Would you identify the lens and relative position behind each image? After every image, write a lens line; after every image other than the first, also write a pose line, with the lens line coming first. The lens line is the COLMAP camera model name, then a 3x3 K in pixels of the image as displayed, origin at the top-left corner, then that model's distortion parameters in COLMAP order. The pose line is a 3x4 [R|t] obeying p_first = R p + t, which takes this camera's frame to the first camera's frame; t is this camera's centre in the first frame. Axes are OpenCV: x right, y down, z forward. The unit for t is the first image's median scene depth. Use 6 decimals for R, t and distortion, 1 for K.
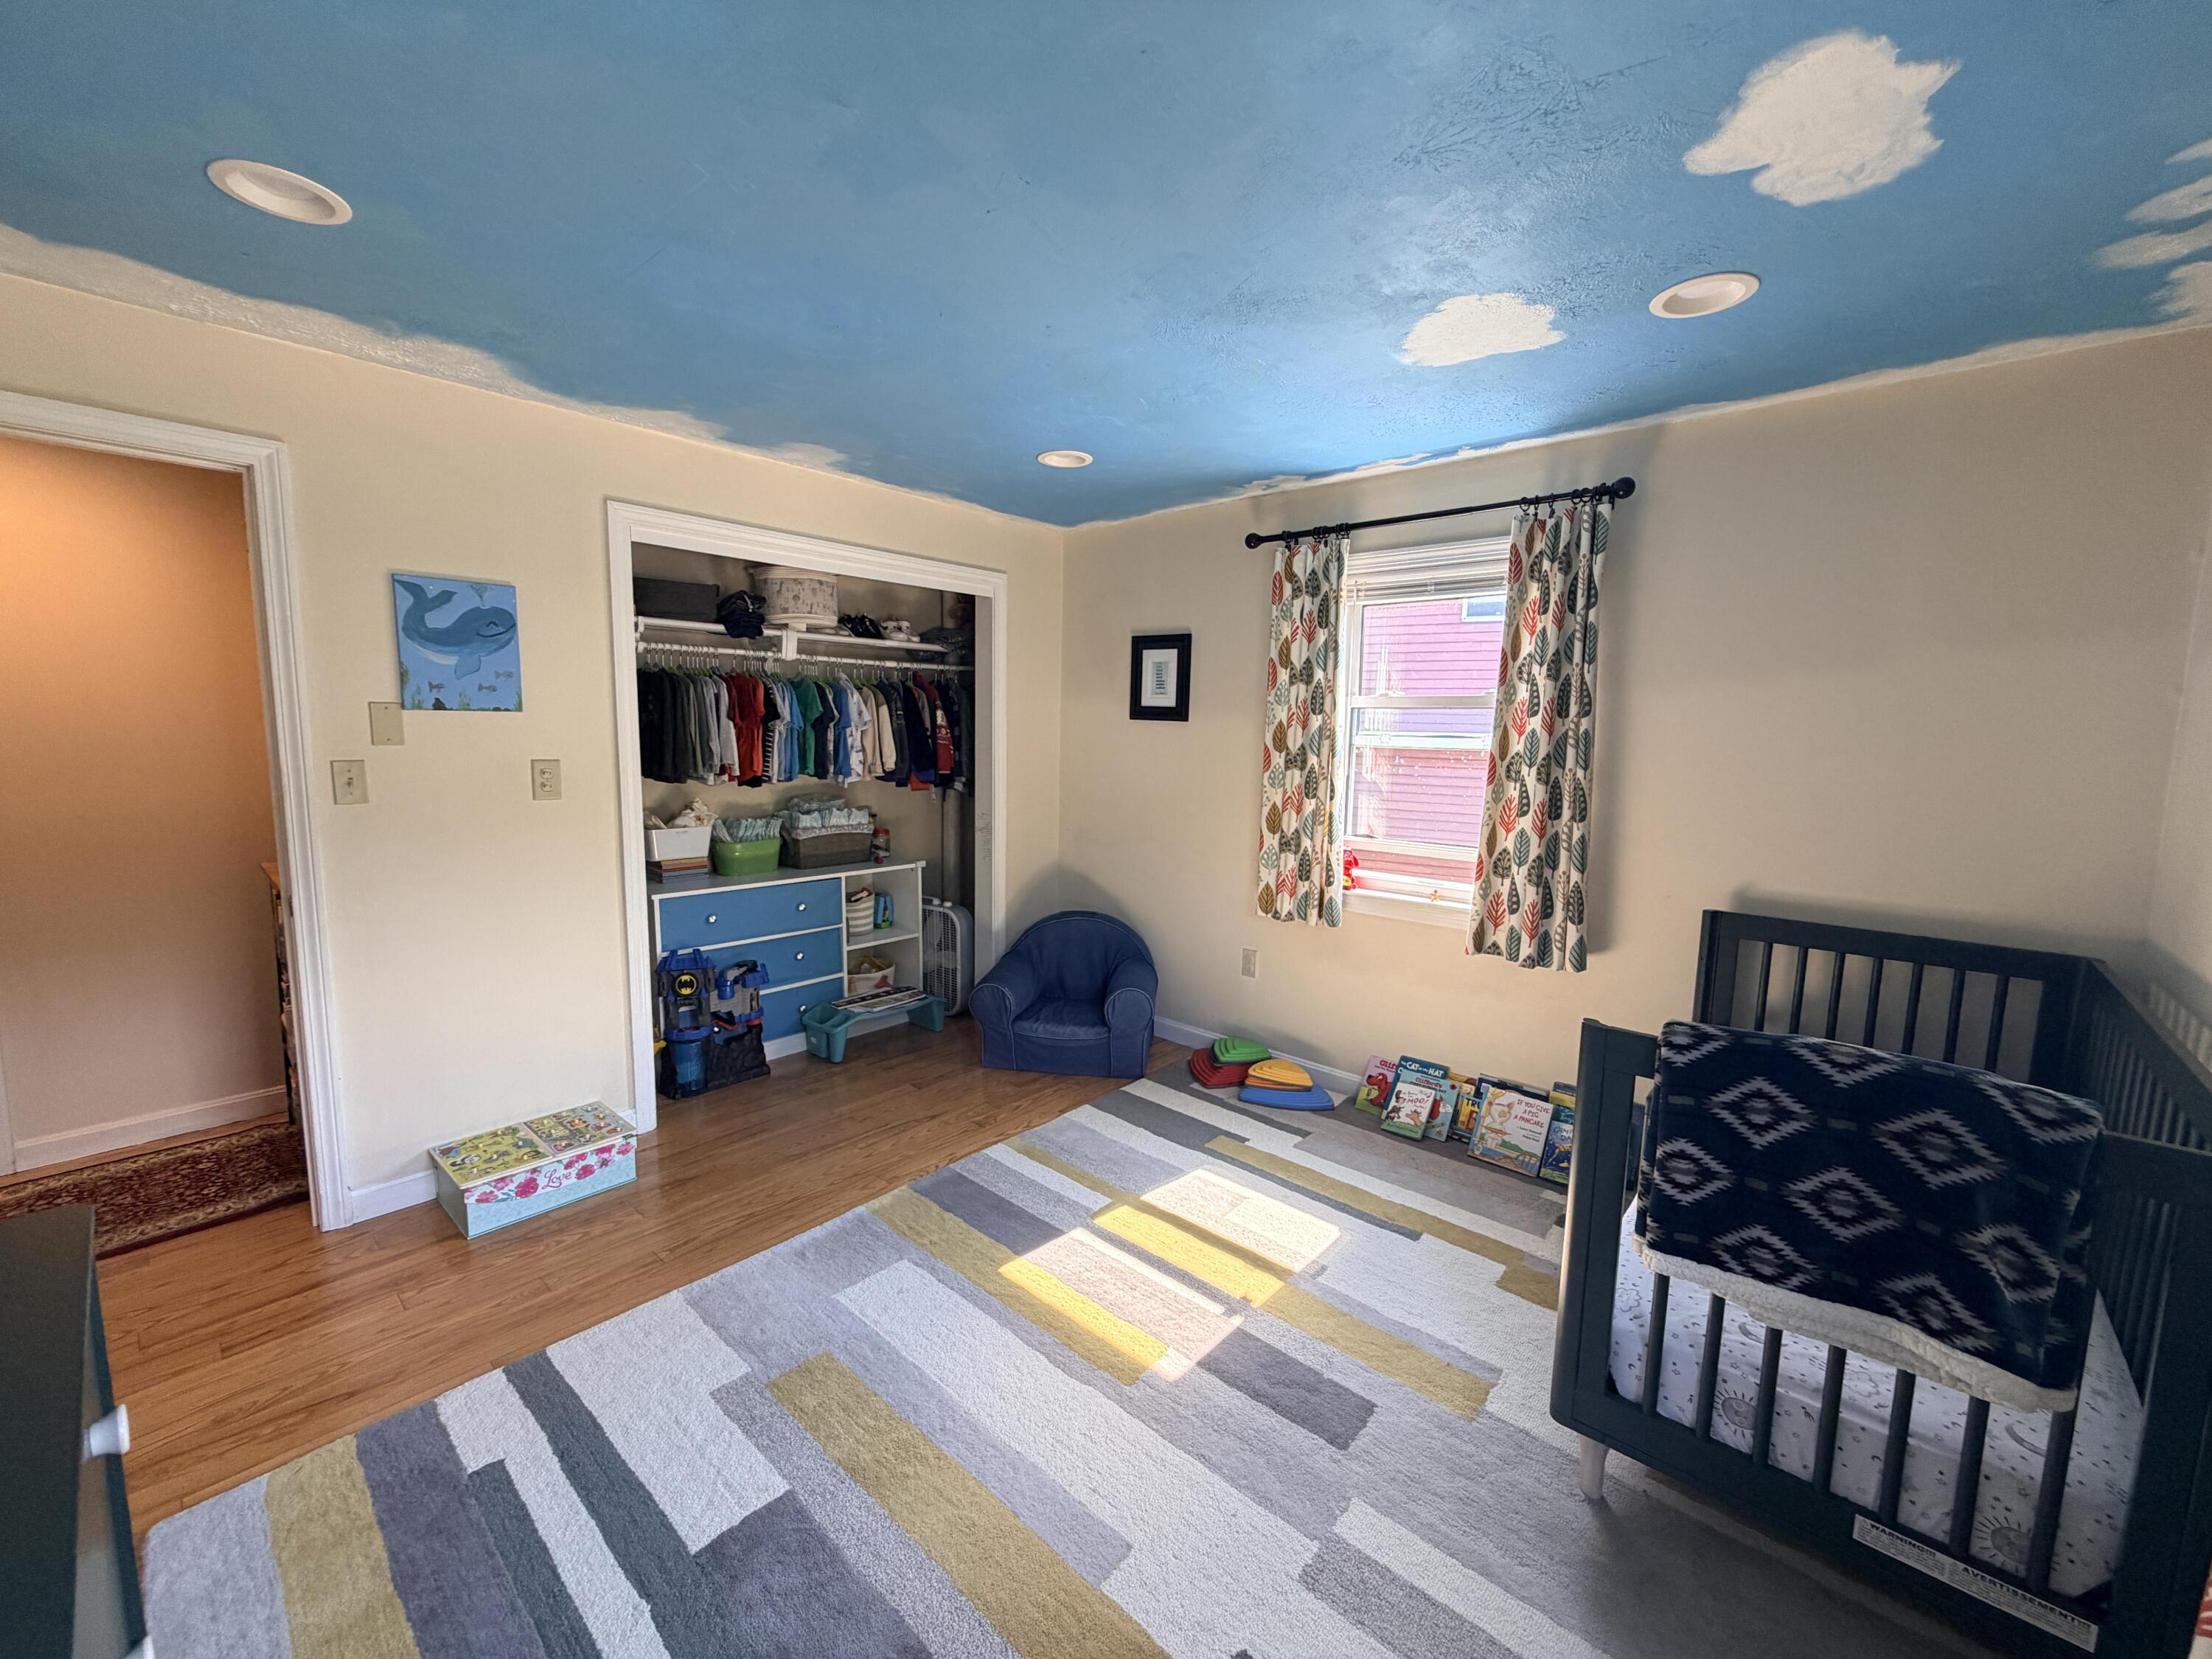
lens RADIAL K [[889.1, 0, 1098.1], [0, 889.1, 831.4], [0, 0, 1]] dist [0.006871, 0.000048]
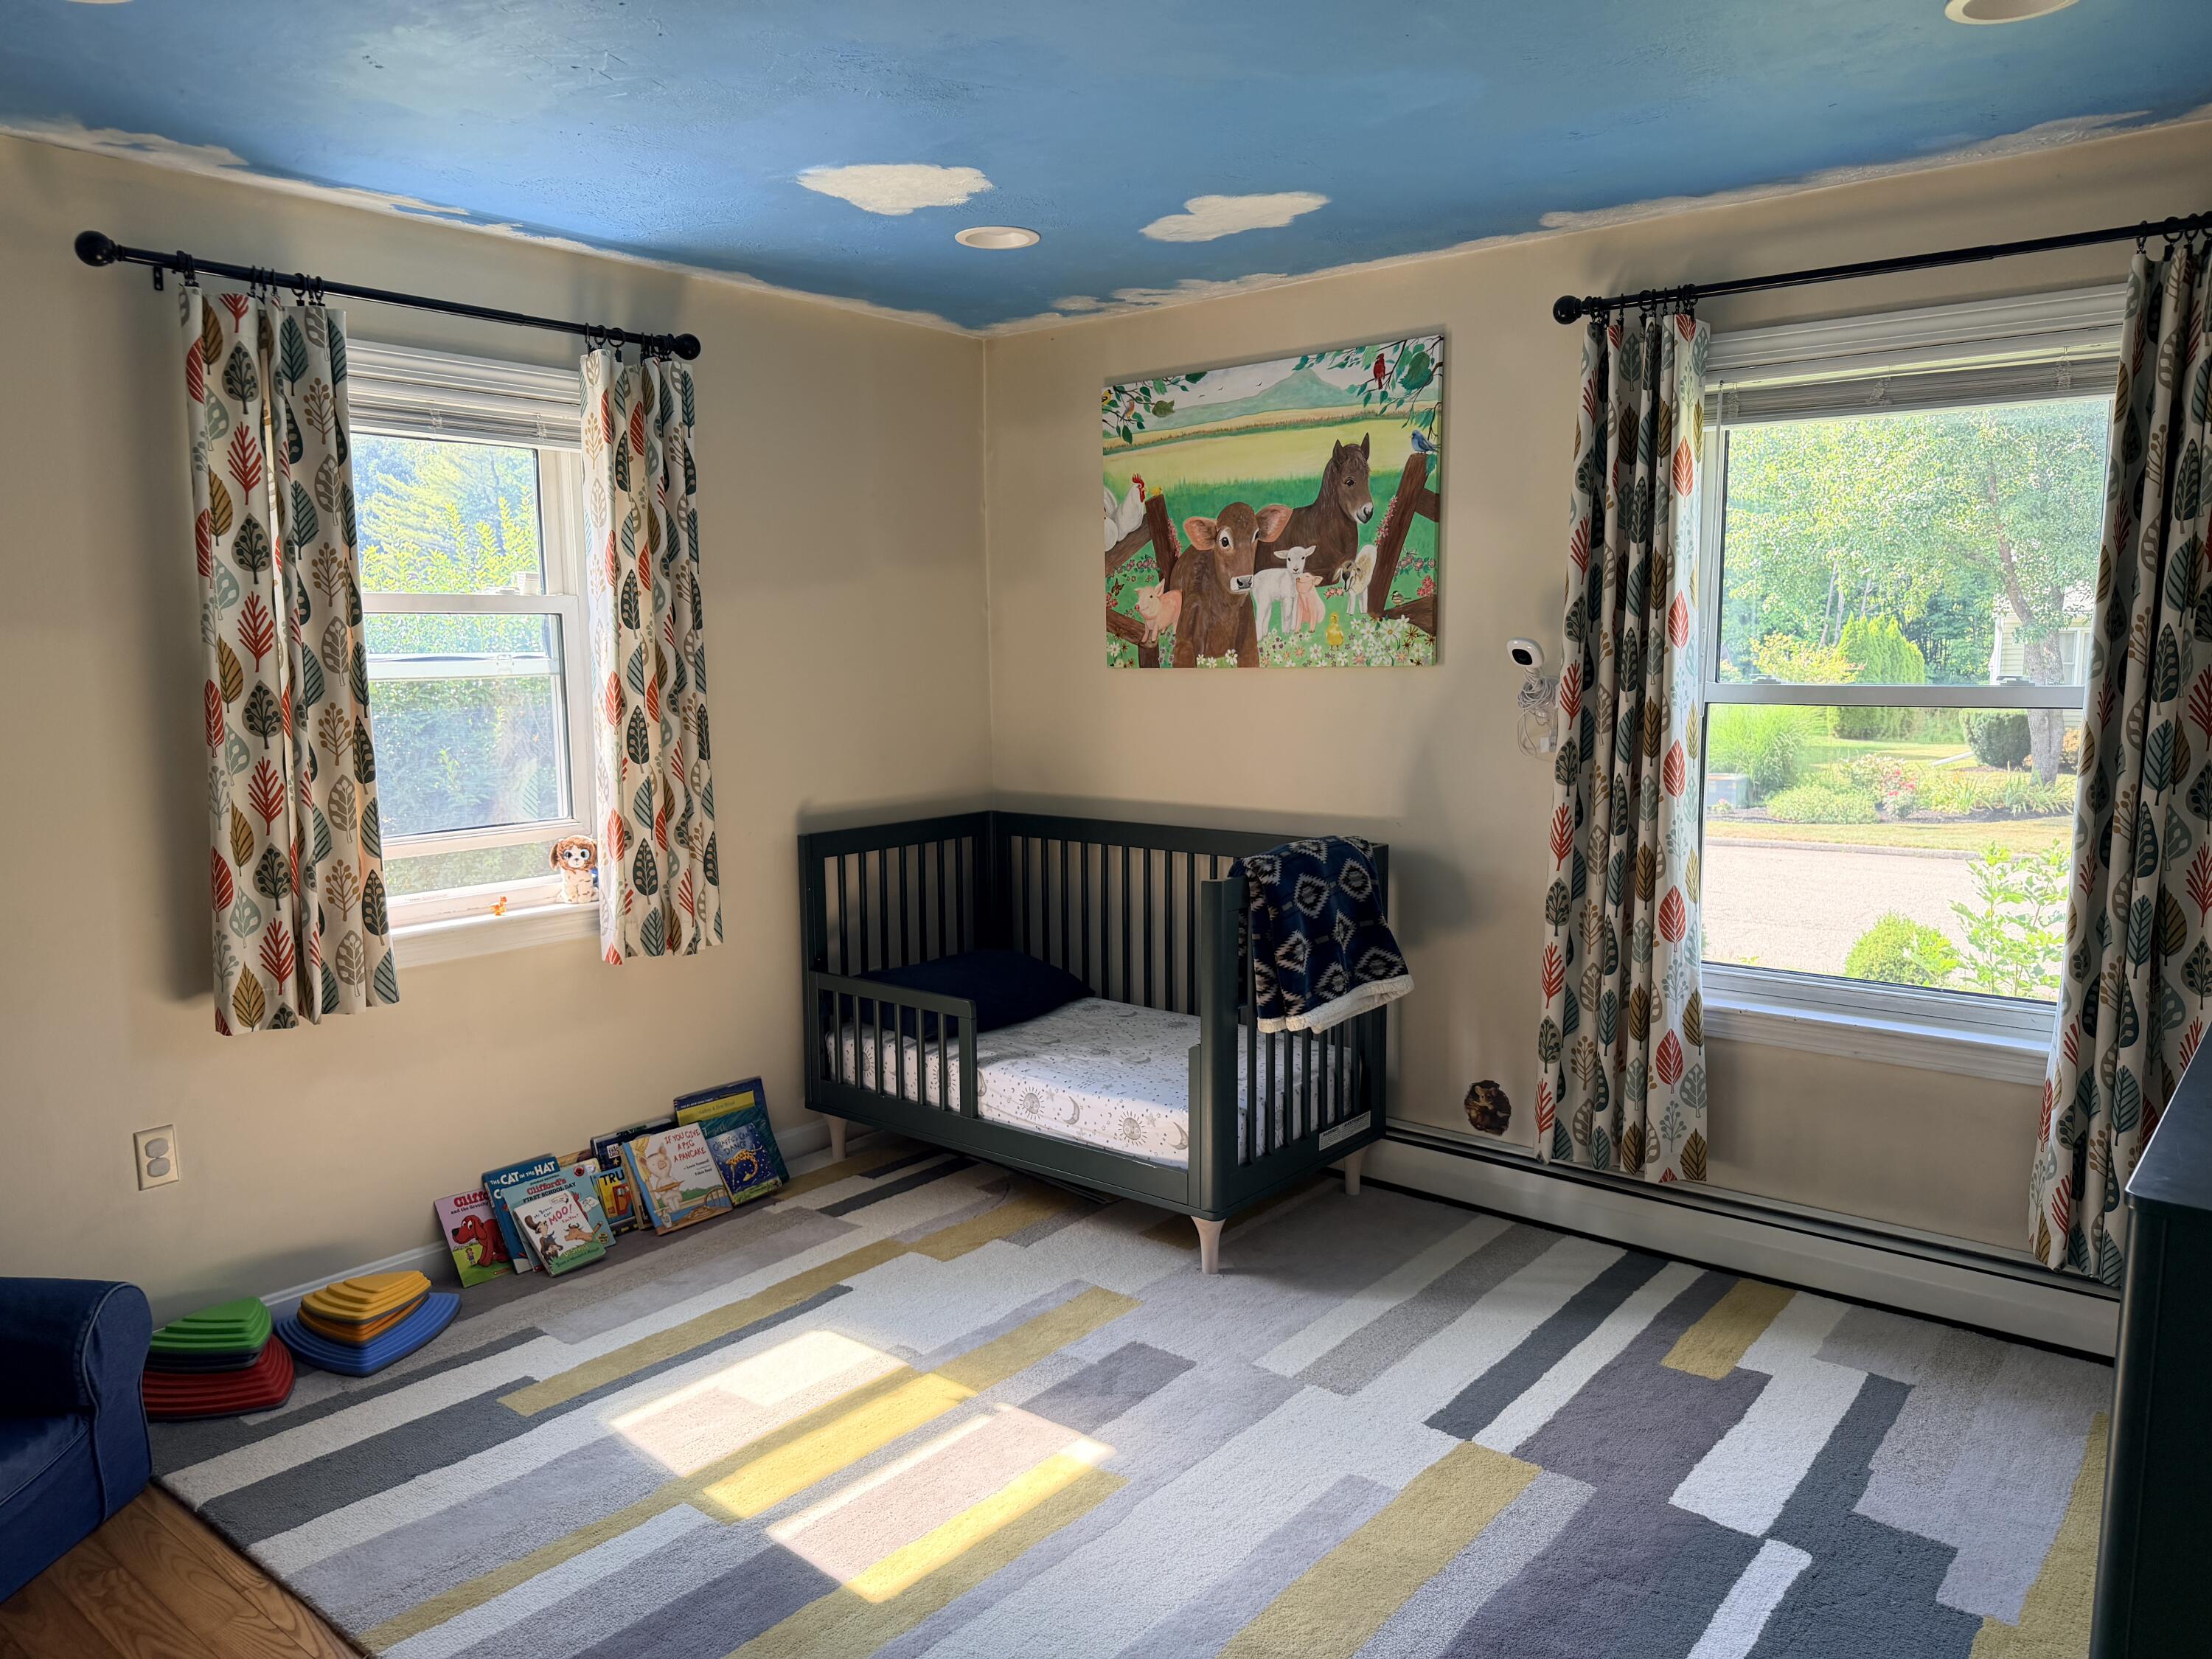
lens RADIAL K [[1554.3, 0, 1109.9], [0, 1554.3, 834.2], [0, 0, 1]] dist [0.092776, -0.107853]
pose [[-0.050263, -0.137373, 0.989243, -0.858151], [0.130000, 0.981169, 0.142857, -0.094322], [-0.990239, 0.135782, -0.031458, 0.666596]]
